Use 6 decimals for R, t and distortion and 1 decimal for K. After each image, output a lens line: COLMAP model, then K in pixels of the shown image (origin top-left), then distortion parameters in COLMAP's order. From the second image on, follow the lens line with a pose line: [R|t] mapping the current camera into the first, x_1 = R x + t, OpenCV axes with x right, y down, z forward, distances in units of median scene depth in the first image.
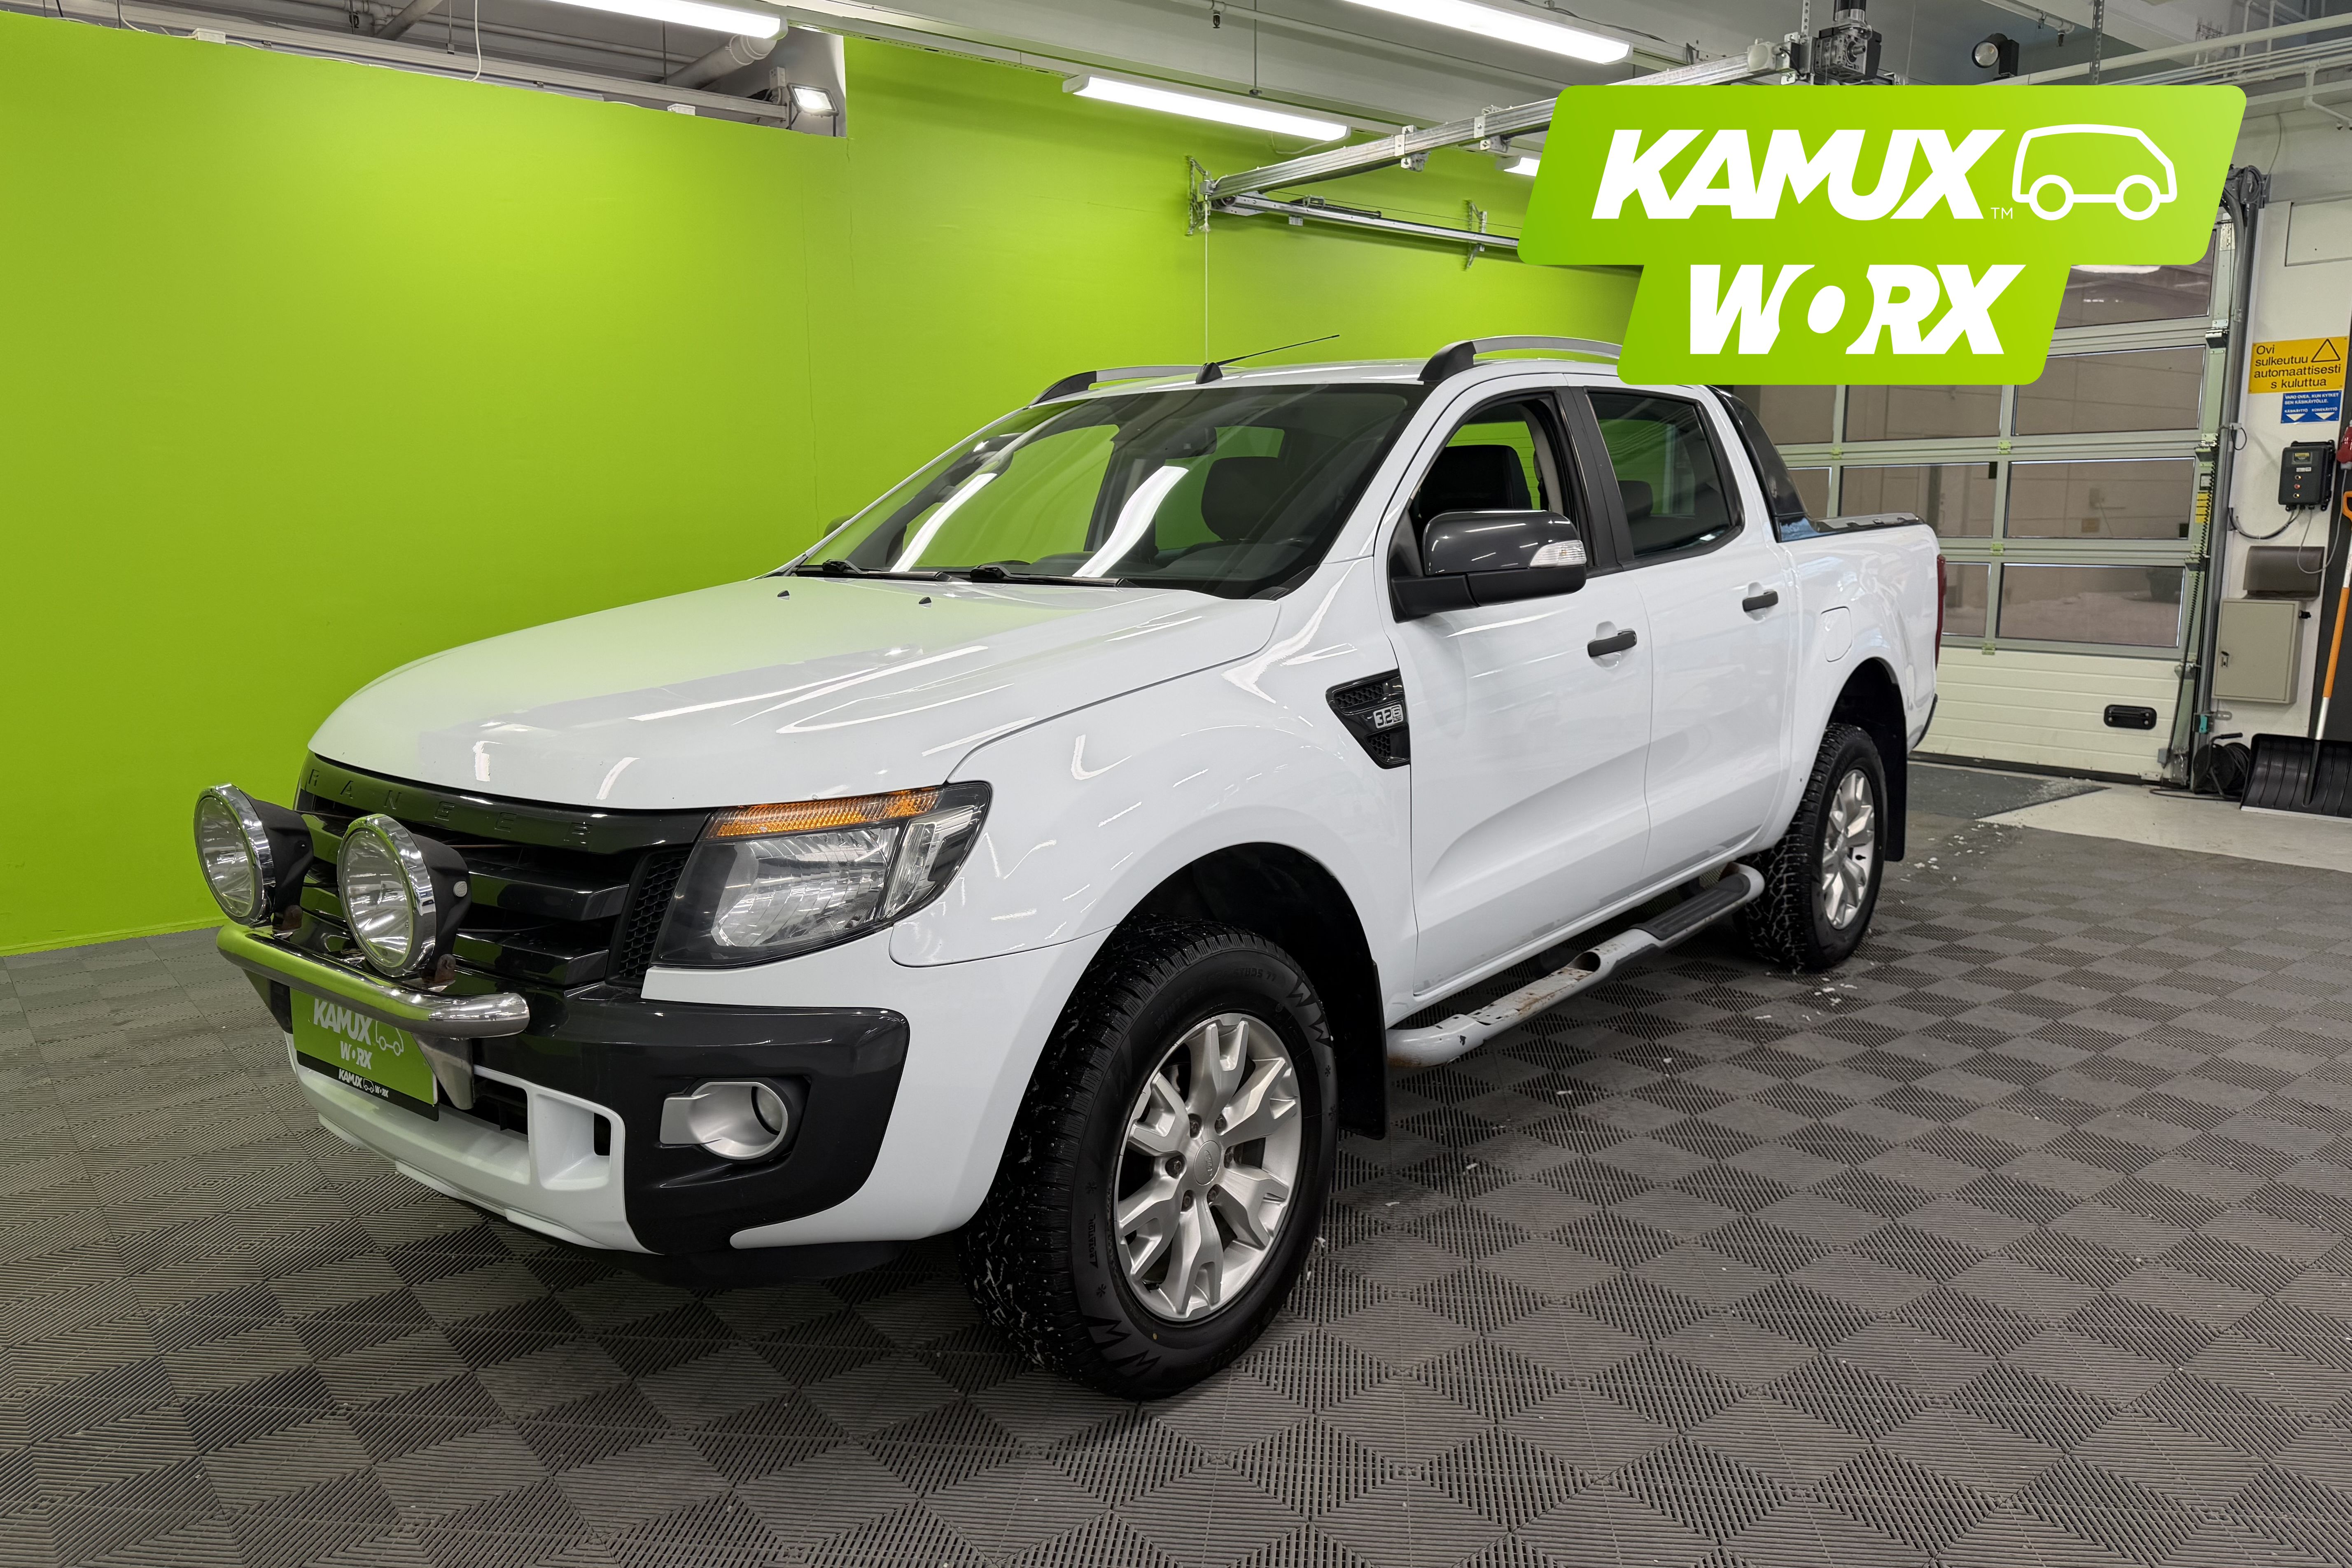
lens RADIAL K [[1661.1, 0, 1164.7], [0, 1661.1, 793.2], [0, 0, 1]] dist [-0.001225, 0.000867]
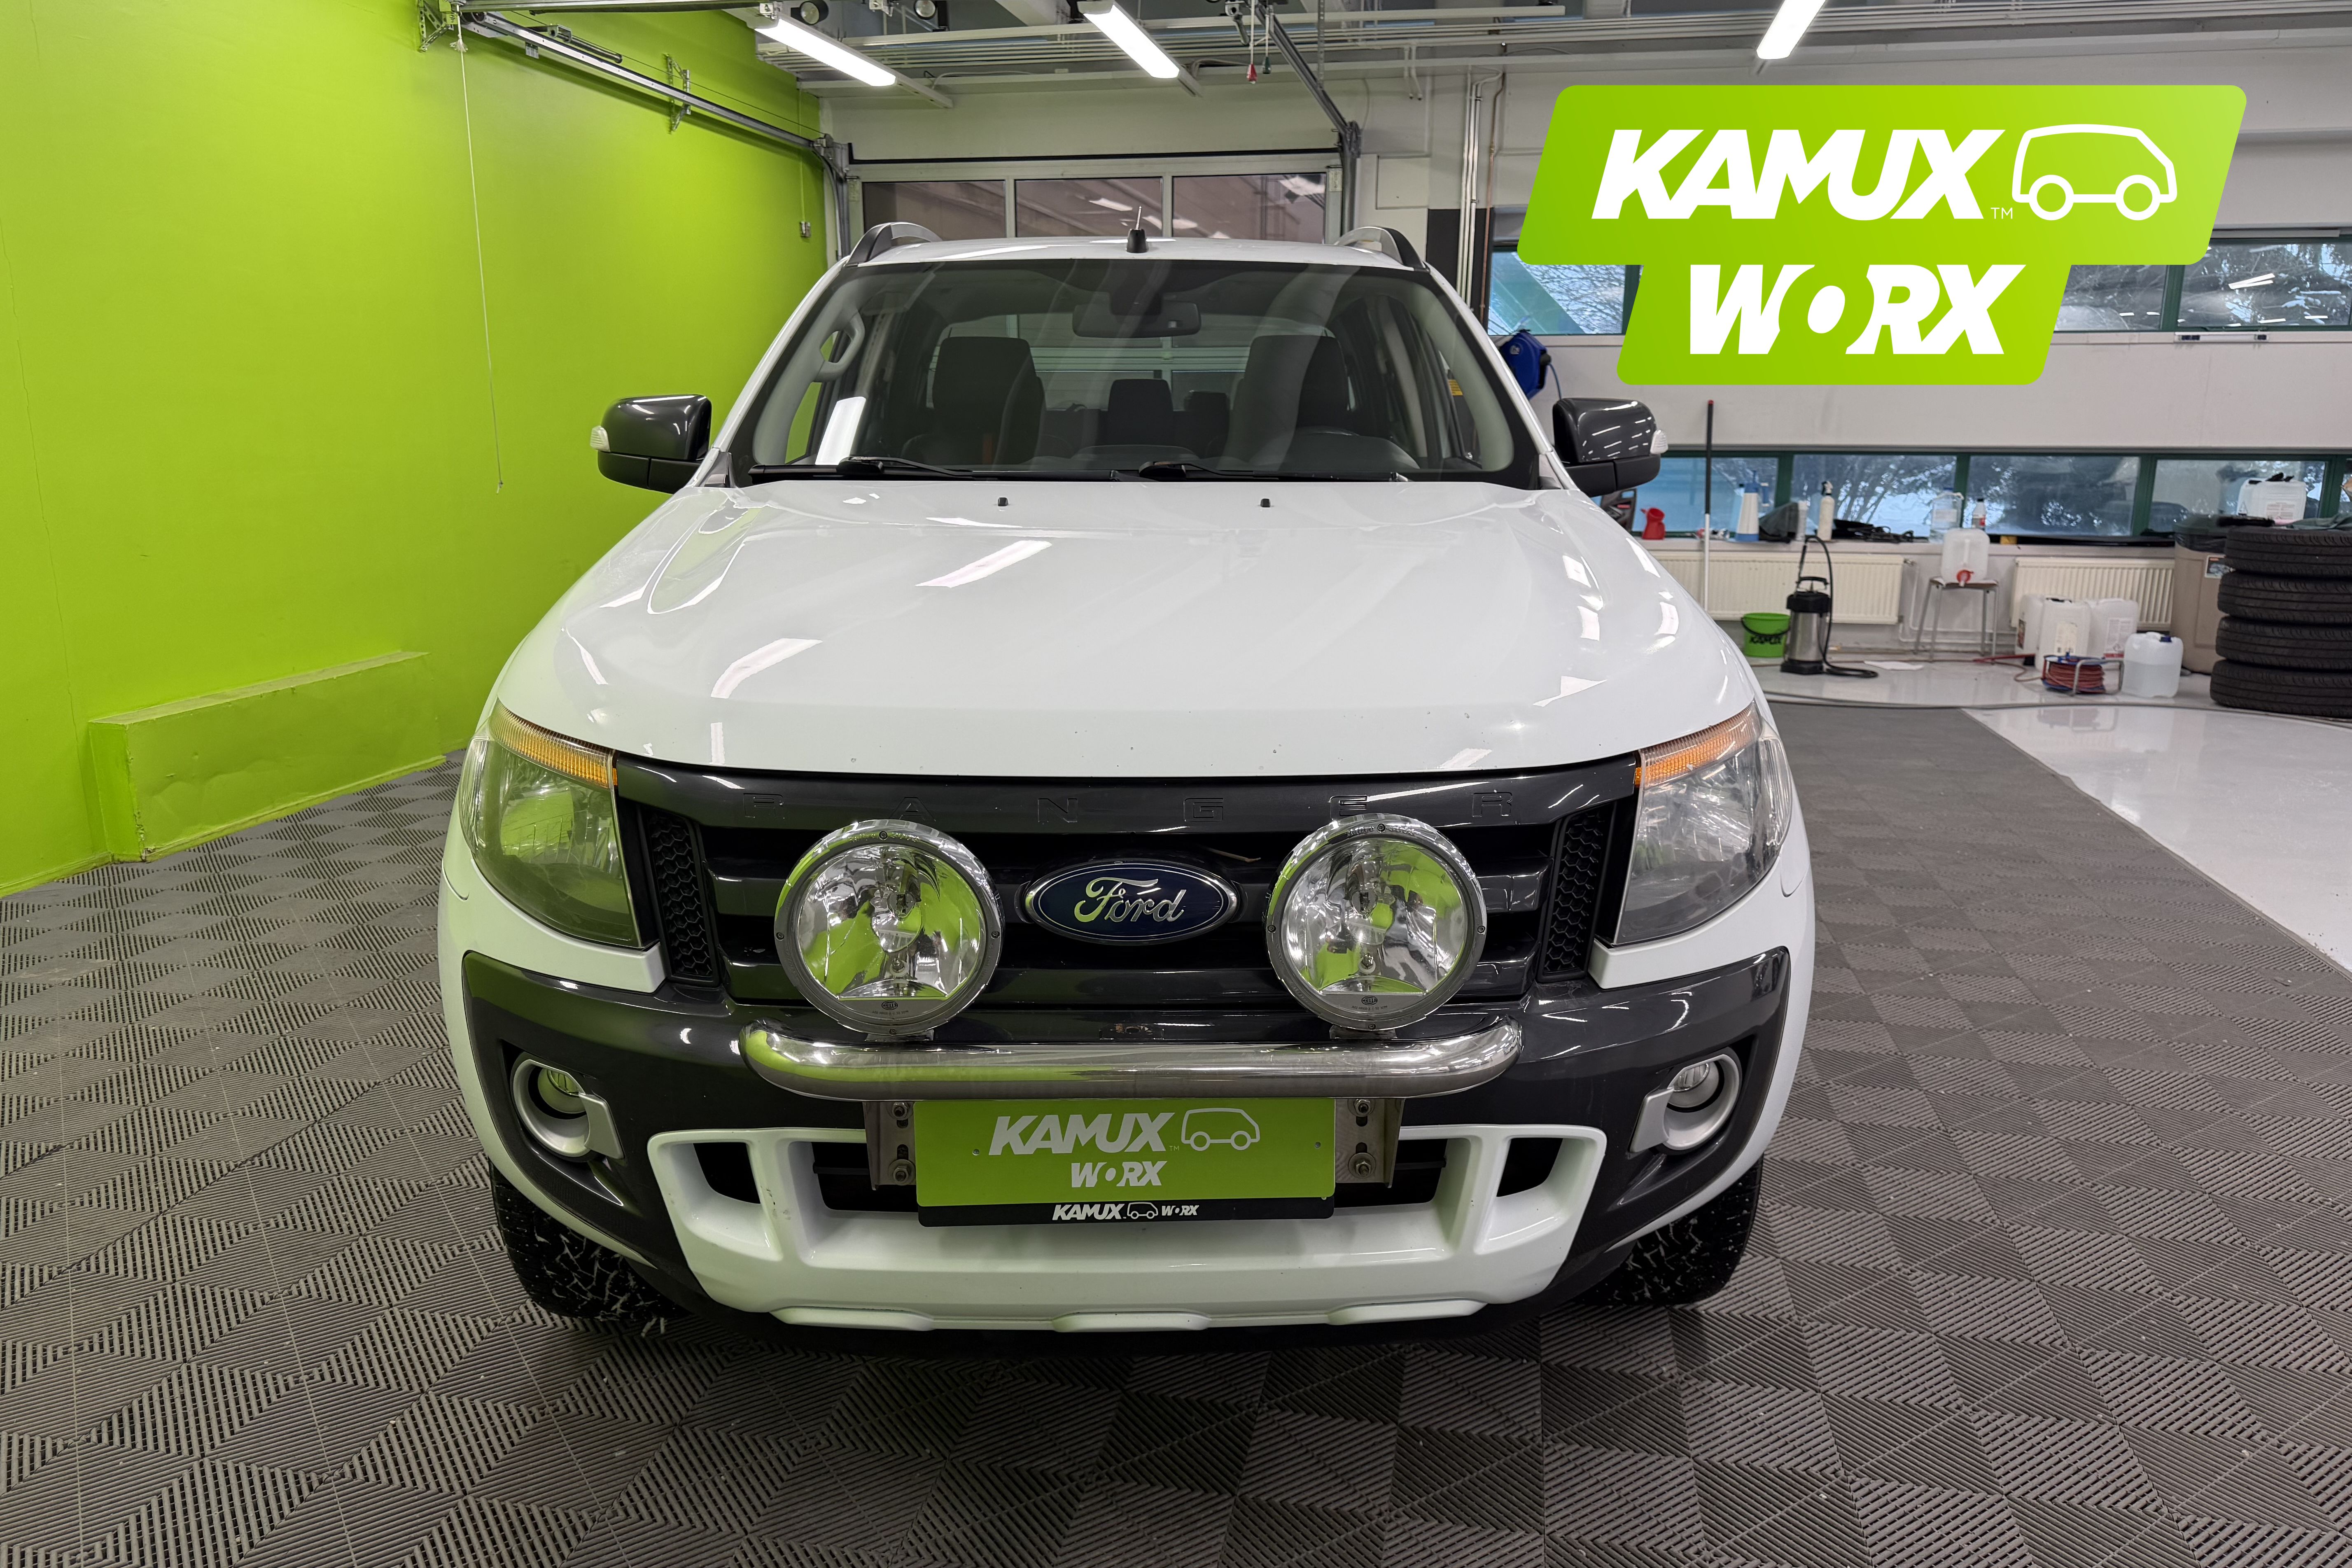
lens RADIAL K [[1675.3, 0, 1176.0], [0, 1675.3, 784.0], [0, 0, 1]] dist [0.053120, -0.059789]
pose [[0.757803, -0.135160, 0.638331, -0.289789], [0.104341, 0.990823, 0.085927, -0.019482], [-0.644086, 0.001488, 0.764951, 0.146926]]
